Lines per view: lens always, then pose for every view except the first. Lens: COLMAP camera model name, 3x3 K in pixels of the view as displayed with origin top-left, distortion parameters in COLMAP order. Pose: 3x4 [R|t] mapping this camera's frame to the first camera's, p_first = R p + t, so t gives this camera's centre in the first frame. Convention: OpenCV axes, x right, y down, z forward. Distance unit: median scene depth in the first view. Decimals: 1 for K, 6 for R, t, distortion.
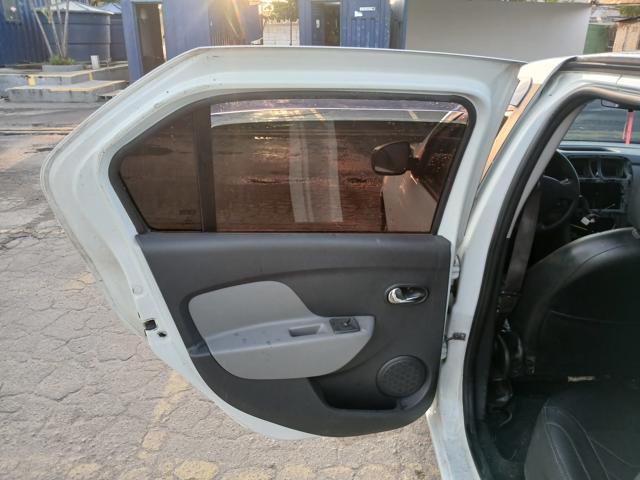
lens RADIAL K [[493.1, 0, 310.8], [0, 493.1, 239.9], [0, 0, 1]] dist [-0.026342, -0.016454]
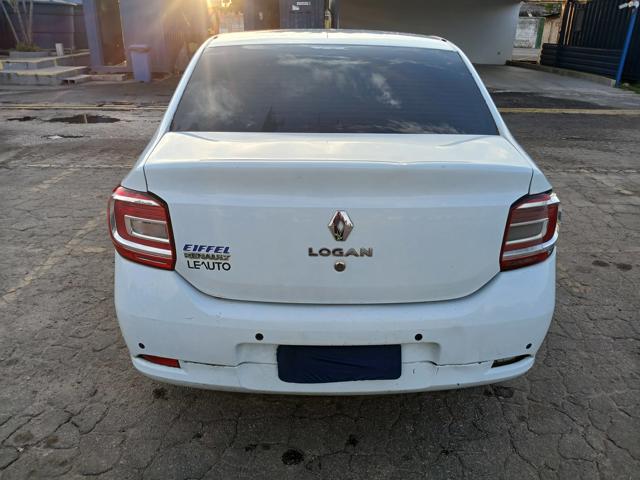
lens RADIAL K [[493.1, 0, 320.1], [0, 493.1, 243.2], [0, 0, 1]] dist [-0.026342, -0.016454]
pose [[0.998109, -0.012173, 0.060255, 0.076973], [0.010977, 0.999737, 0.020135, 0.059406], [-0.060484, -0.019435, 0.997980, -0.141341]]
